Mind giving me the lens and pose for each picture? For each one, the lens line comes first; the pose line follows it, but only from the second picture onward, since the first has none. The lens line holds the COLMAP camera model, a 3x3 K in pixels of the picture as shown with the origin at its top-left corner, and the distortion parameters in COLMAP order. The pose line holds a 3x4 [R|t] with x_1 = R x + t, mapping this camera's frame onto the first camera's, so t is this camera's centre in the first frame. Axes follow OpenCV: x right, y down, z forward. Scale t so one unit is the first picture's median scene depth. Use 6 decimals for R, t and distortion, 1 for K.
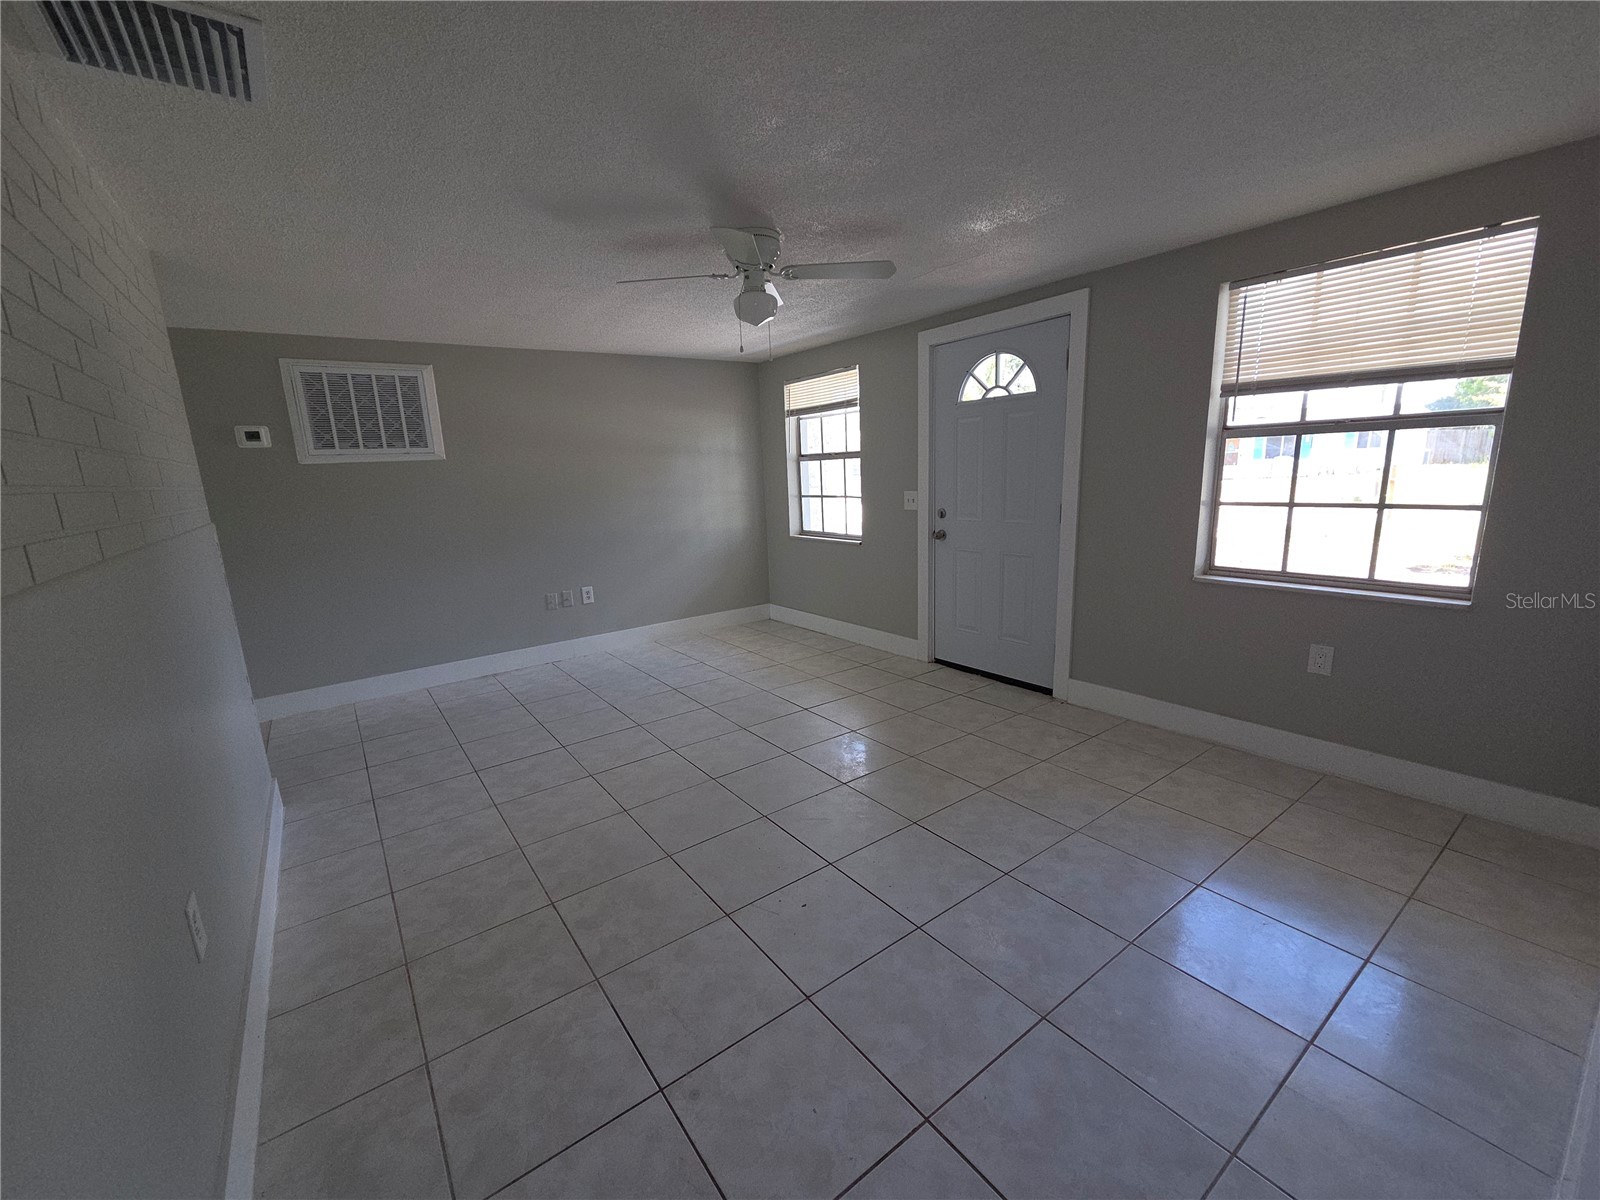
lens RADIAL K [[657.5, 0, 794.4], [0, 657.5, 605.7], [0, 0, 1]] dist [0.010765, -0.003256]
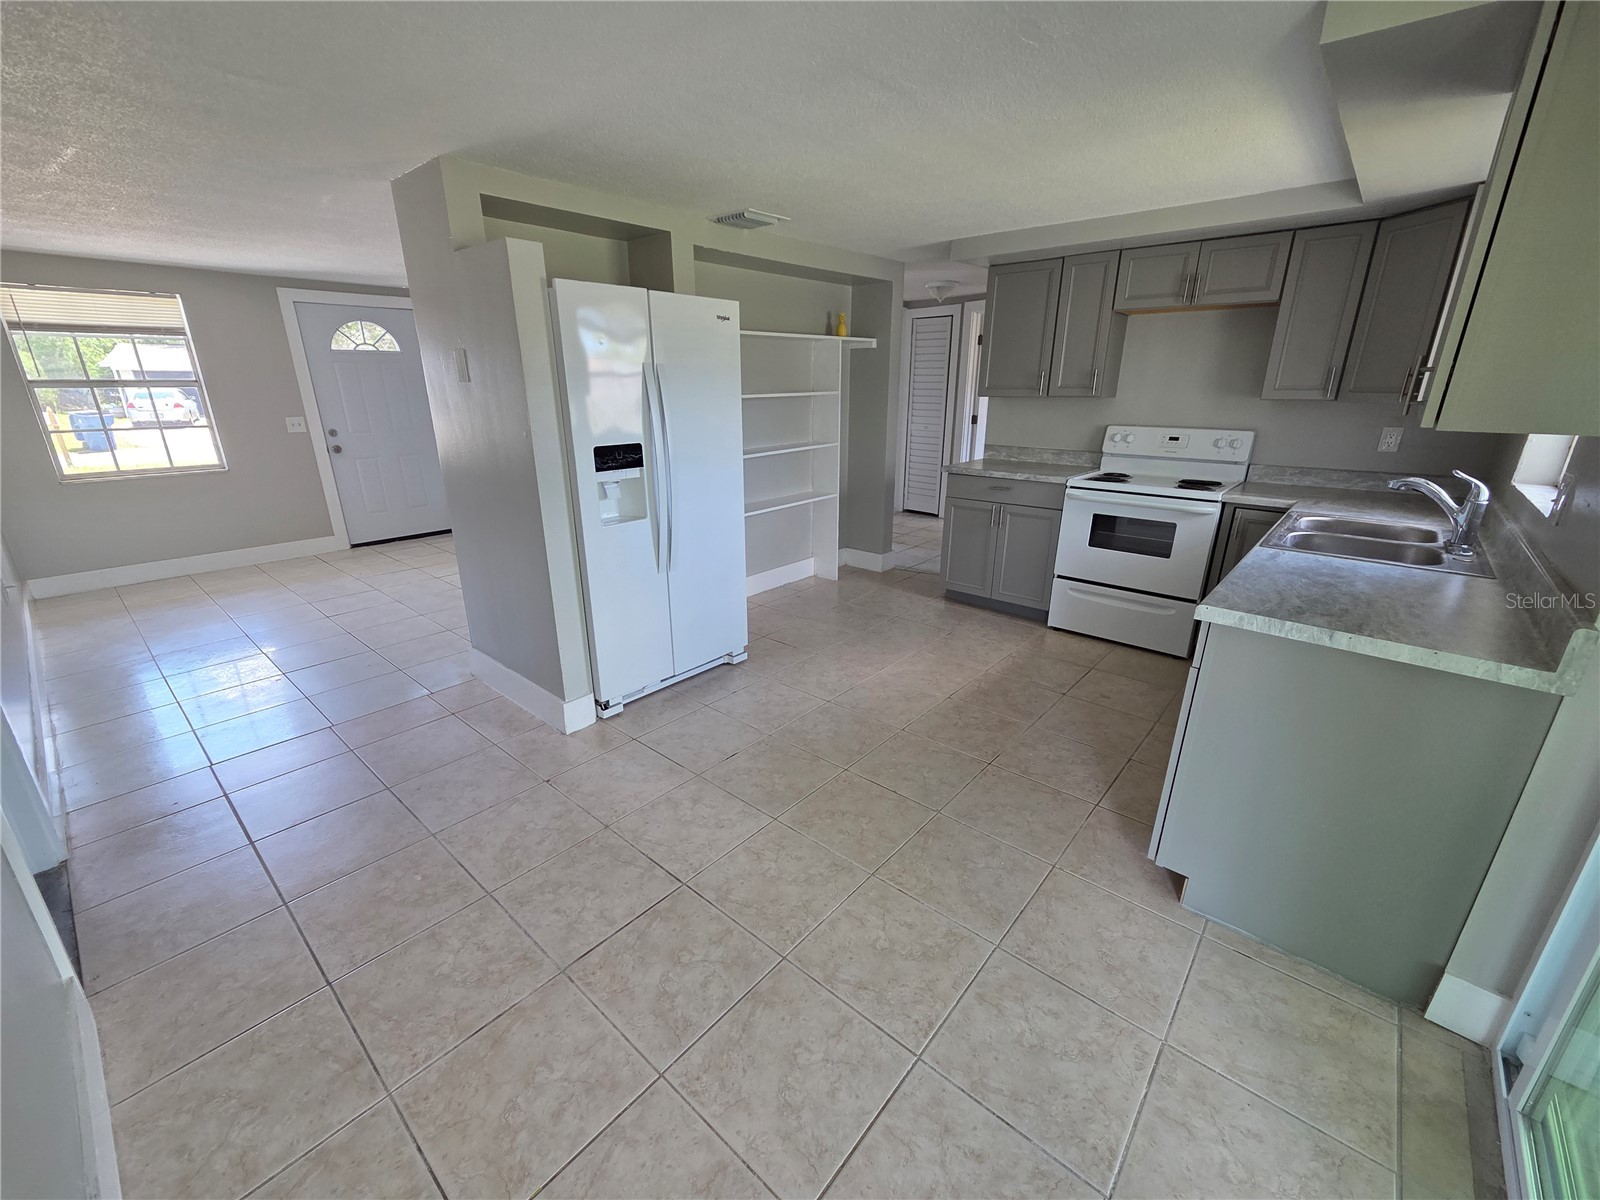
lens RADIAL K [[657.5, 0, 794.4], [0, 657.5, 605.7], [0, 0, 1]] dist [0.010765, -0.003256]
pose [[-0.223310, -0.271434, 0.936192, -1.481371], [0.213945, 0.923377, 0.318751, -0.047176], [-0.950979, 0.271474, -0.148128, 0.439667]]
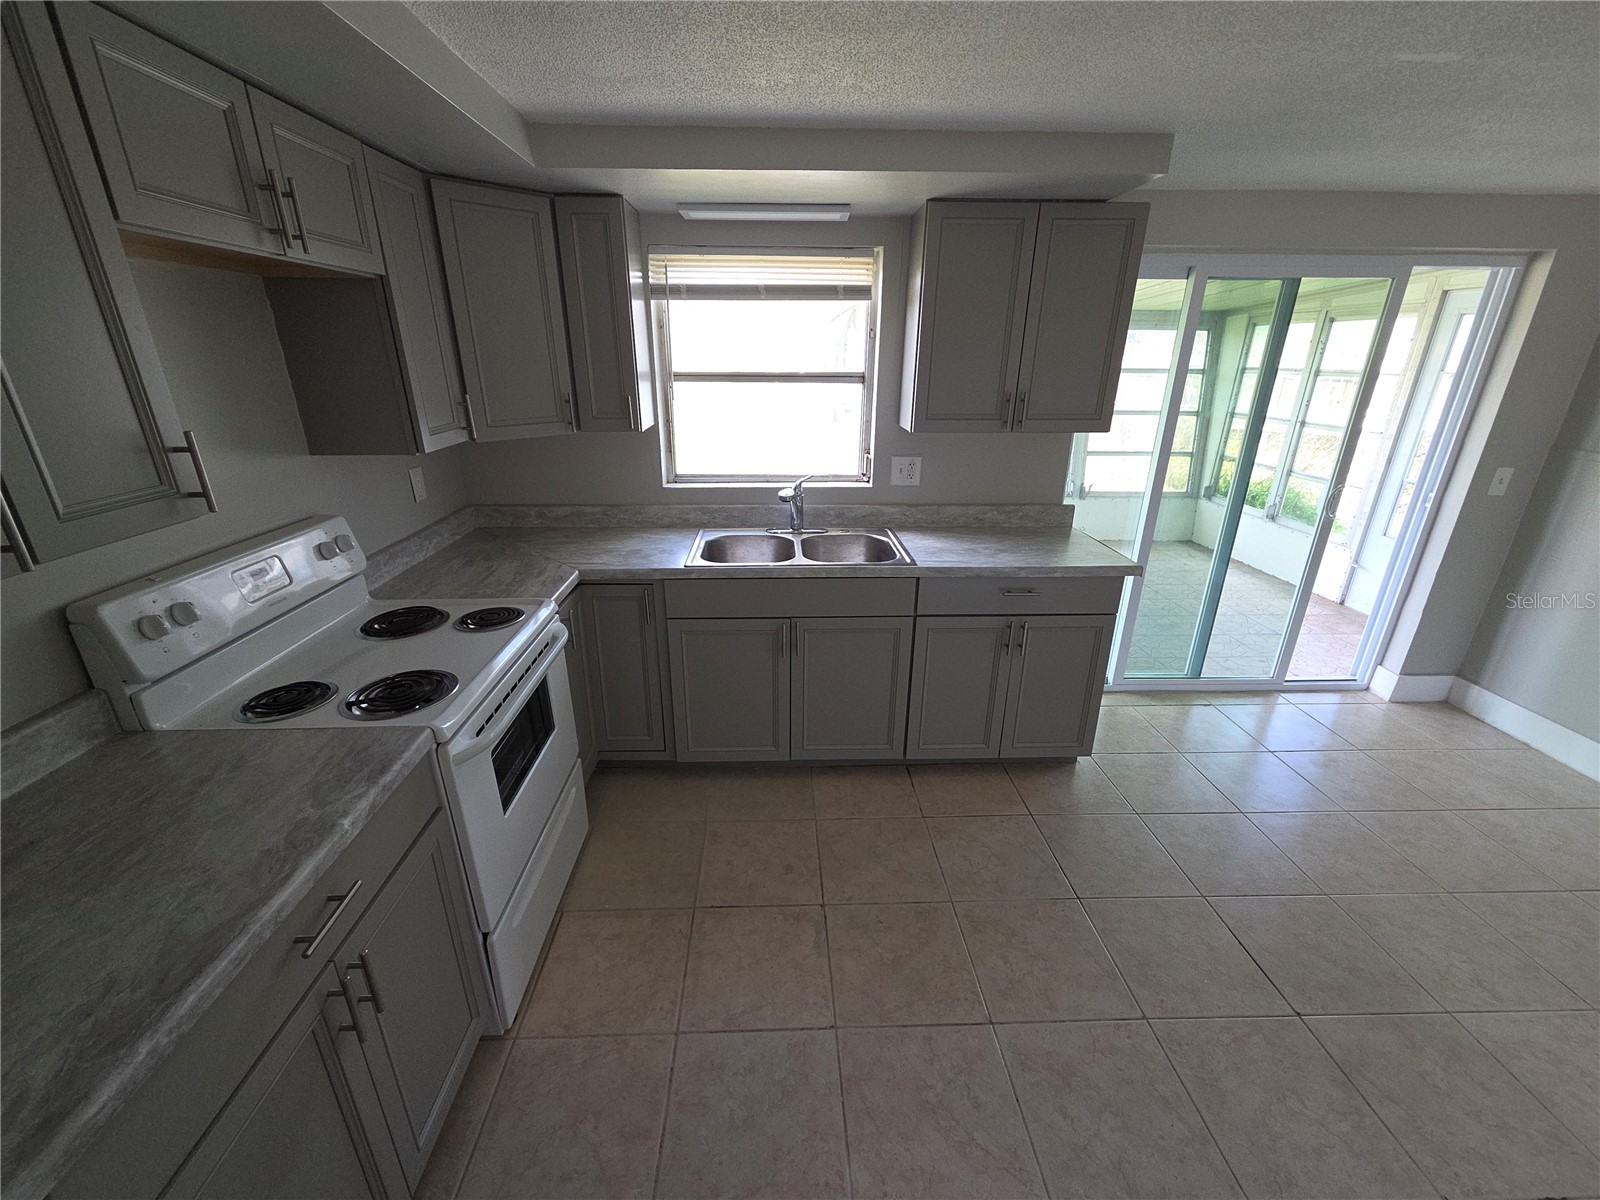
lens RADIAL K [[657.5, 0, 794.4], [0, 657.5, 605.7], [0, 0, 1]] dist [0.010765, -0.003256]
pose [[-0.559801, 0.336457, -0.757245, -0.450889], [-0.154119, 0.855632, 0.494106, -0.080790], [0.814168, 0.393307, -0.427129, 0.133040]]
